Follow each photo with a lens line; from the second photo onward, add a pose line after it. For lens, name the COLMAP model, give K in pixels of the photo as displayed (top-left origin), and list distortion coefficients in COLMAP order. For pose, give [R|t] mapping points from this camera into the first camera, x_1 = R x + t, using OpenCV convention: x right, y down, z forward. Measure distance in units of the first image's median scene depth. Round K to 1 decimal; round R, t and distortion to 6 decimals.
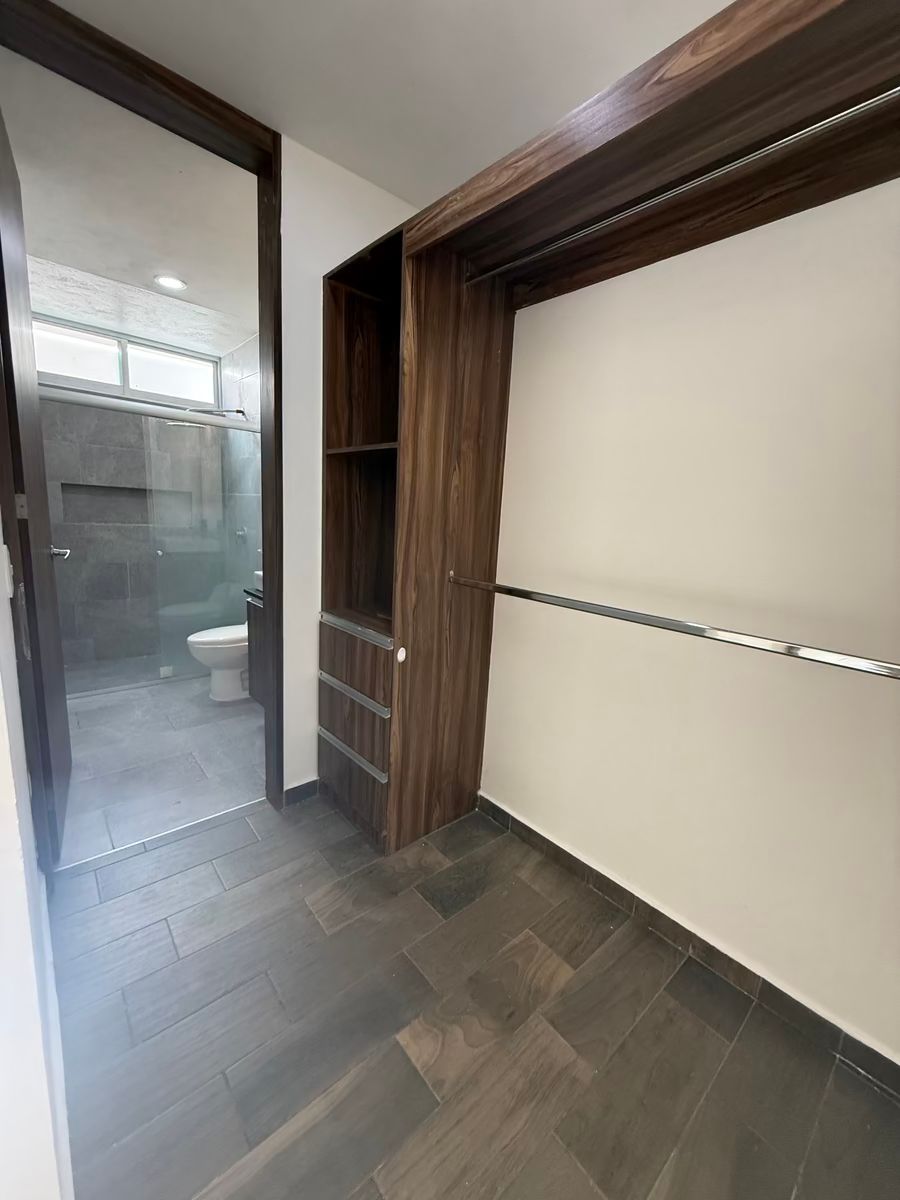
lens RADIAL K [[475.8, 0, 452.9], [0, 475.8, 600.6], [0, 0, 1]] dist [-0.000154, 0.000079]
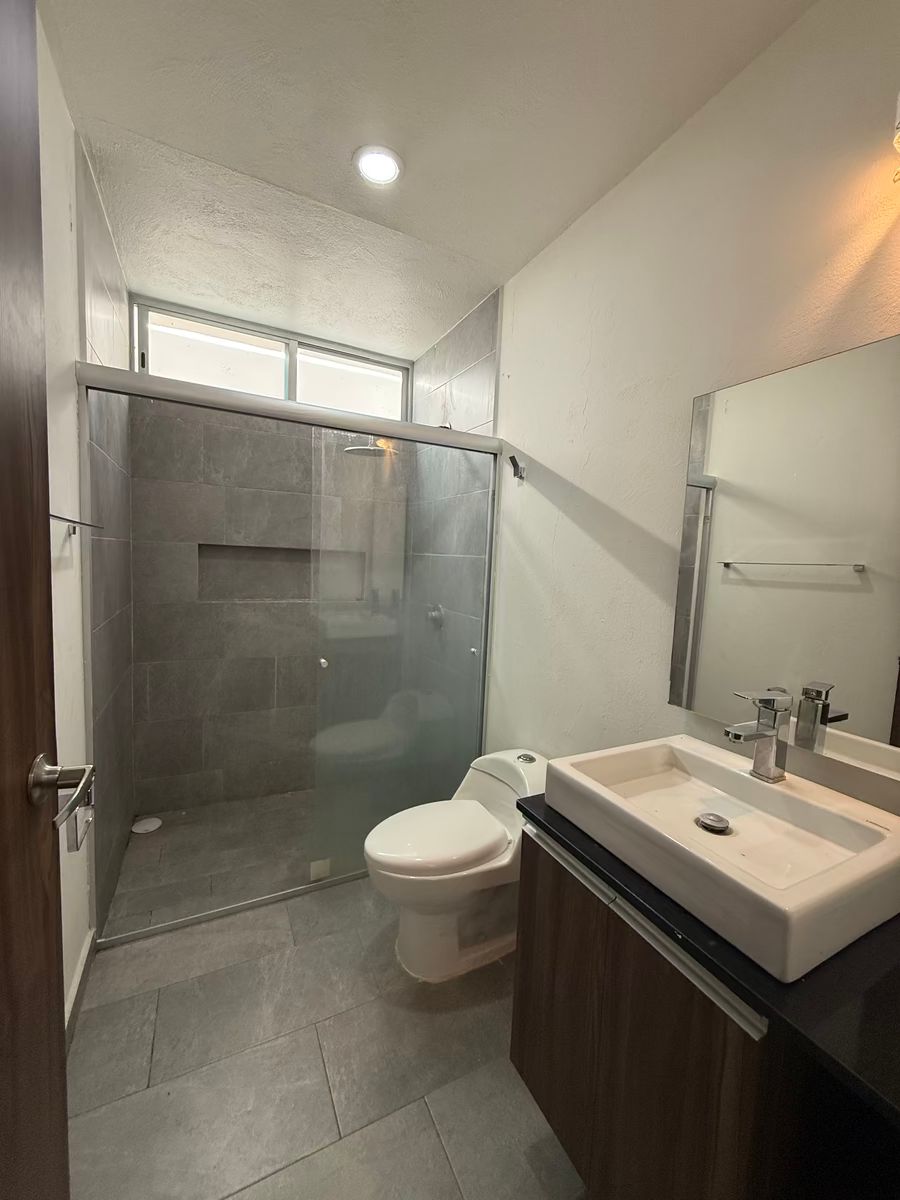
lens RADIAL K [[475.8, 0, 448.3], [0, 475.8, 598.8], [0, 0, 1]] dist [-0.000154, 0.000079]
pose [[0.964766, 0.002694, -0.263095, -0.278690], [-0.031964, 0.993741, -0.107034, -0.100039], [0.261160, 0.111672, 0.958814, 0.419344]]
